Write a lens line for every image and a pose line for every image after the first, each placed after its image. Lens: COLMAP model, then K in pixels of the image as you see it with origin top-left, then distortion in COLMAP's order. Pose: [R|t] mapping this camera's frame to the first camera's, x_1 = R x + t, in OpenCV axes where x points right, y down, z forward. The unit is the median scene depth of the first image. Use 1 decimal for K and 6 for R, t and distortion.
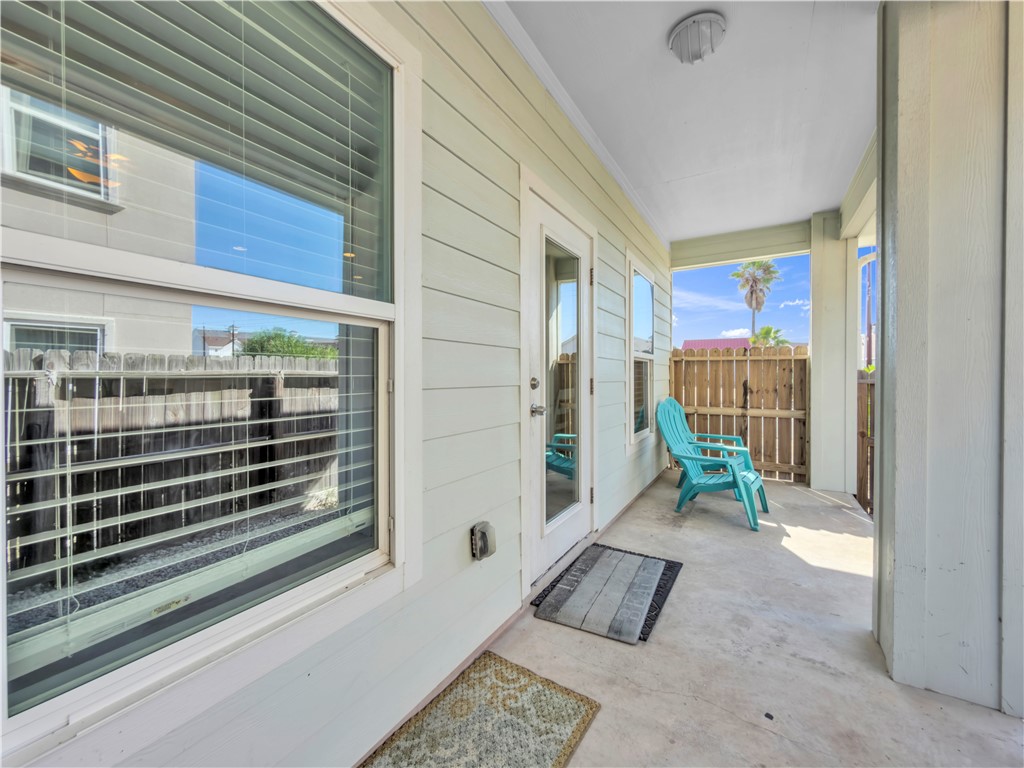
lens RADIAL K [[409.8, 0, 517.5], [0, 409.8, 385.4], [0, 0, 1]] dist [0.004974, -0.000367]
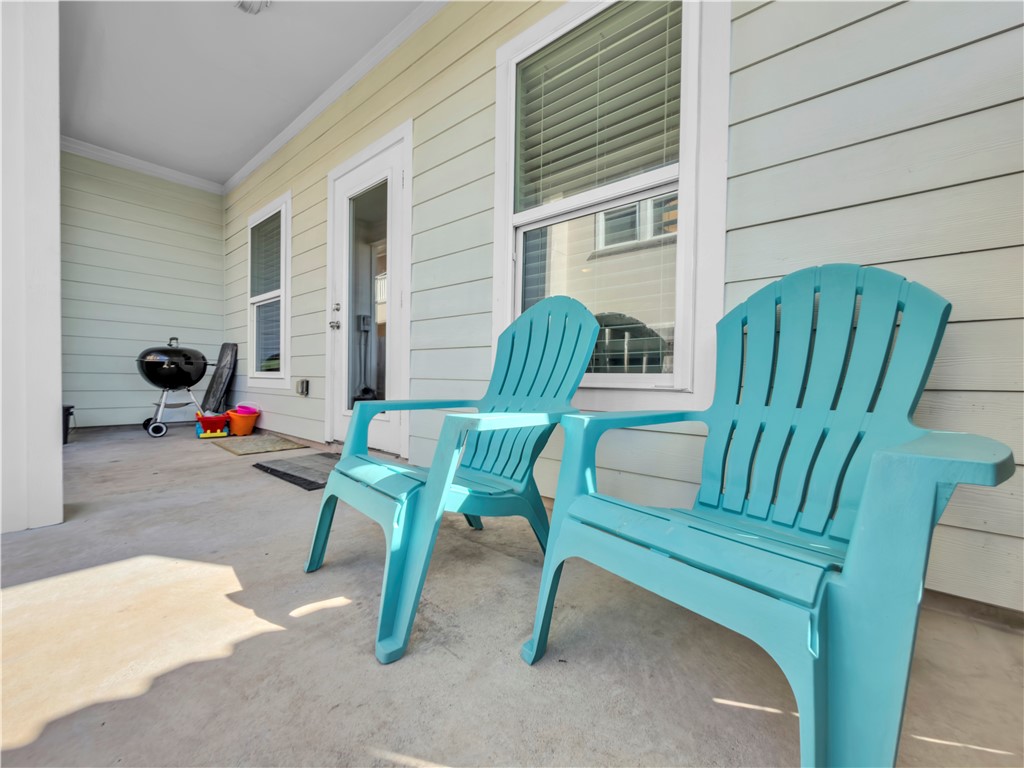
lens RADIAL K [[409.8, 0, 517.5], [0, 409.8, 385.4], [0, 0, 1]] dist [0.004974, -0.000367]
pose [[-0.156336, 0.018606, -0.987529, 0.962482], [-0.028690, 0.999315, 0.023370, 0.154606], [0.987287, 0.031986, -0.155695, 1.278970]]
